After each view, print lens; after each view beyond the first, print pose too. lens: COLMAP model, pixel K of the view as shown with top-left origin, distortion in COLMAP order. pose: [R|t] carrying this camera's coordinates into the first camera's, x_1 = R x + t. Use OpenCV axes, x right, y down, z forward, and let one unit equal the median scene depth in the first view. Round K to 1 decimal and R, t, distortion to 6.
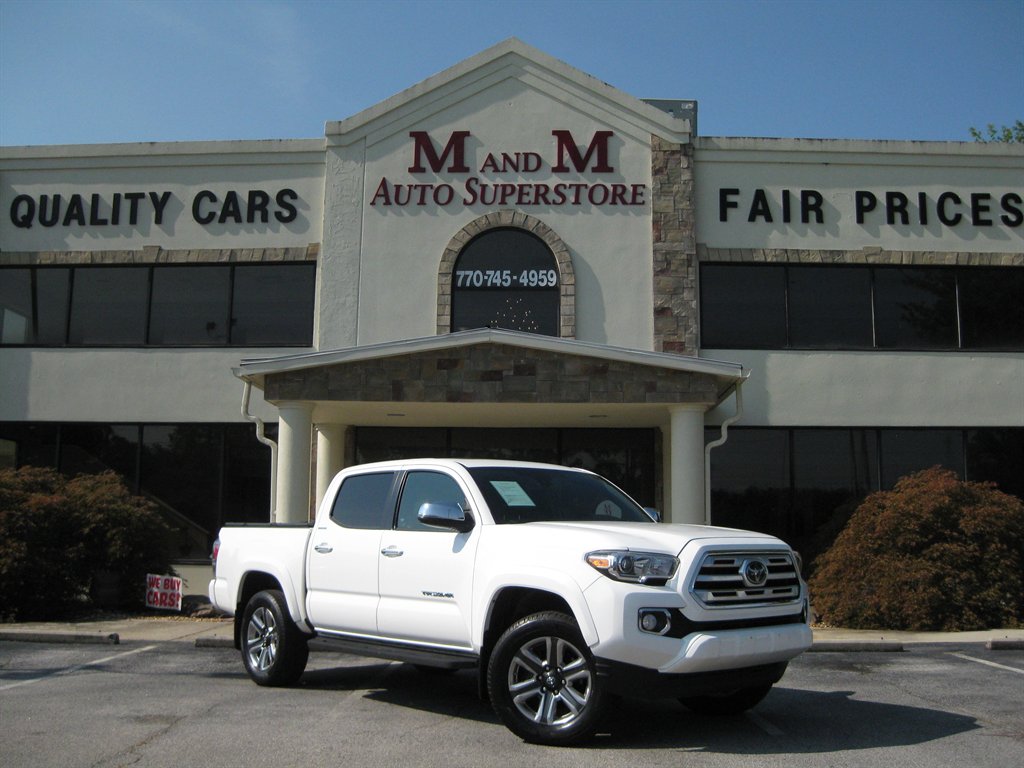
lens RADIAL K [[1104.7, 0, 541.7], [0, 1104.7, 370.8], [0, 0, 1]] dist [-0.119679, 0.000000]
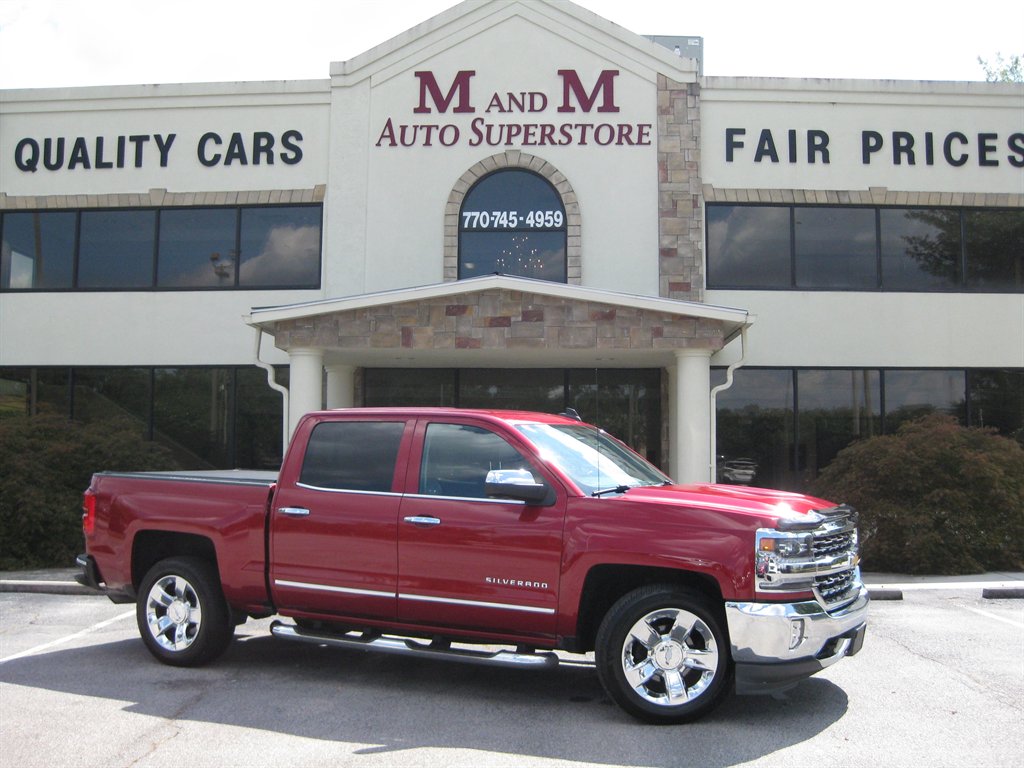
lens RADIAL K [[1104.7, 0, 543.5], [0, 1104.7, 373.3], [0, 0, 1]] dist [-0.119679, 0.000000]
pose [[0.999994, -0.003329, -0.000349, -0.004023], [0.003346, 0.997235, 0.074244, -0.018543], [0.000101, -0.074244, 0.997240, -0.008398]]
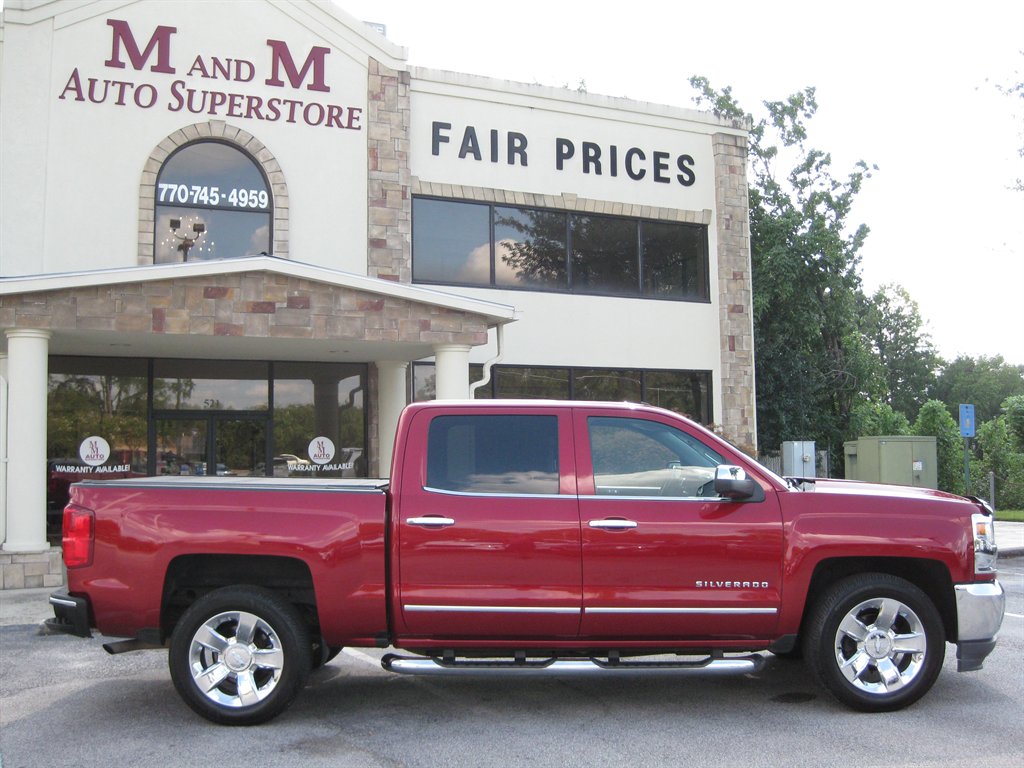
lens RADIAL K [[1104.7, 0, 516.9], [0, 1104.7, 373.1], [0, 0, 1]] dist [-0.119679, 0.000000]
pose [[0.894960, 0.015548, 0.445875, -0.207453], [-0.049184, 0.996739, 0.063965, -0.007771], [-0.443427, -0.079176, 0.892807, 0.072021]]
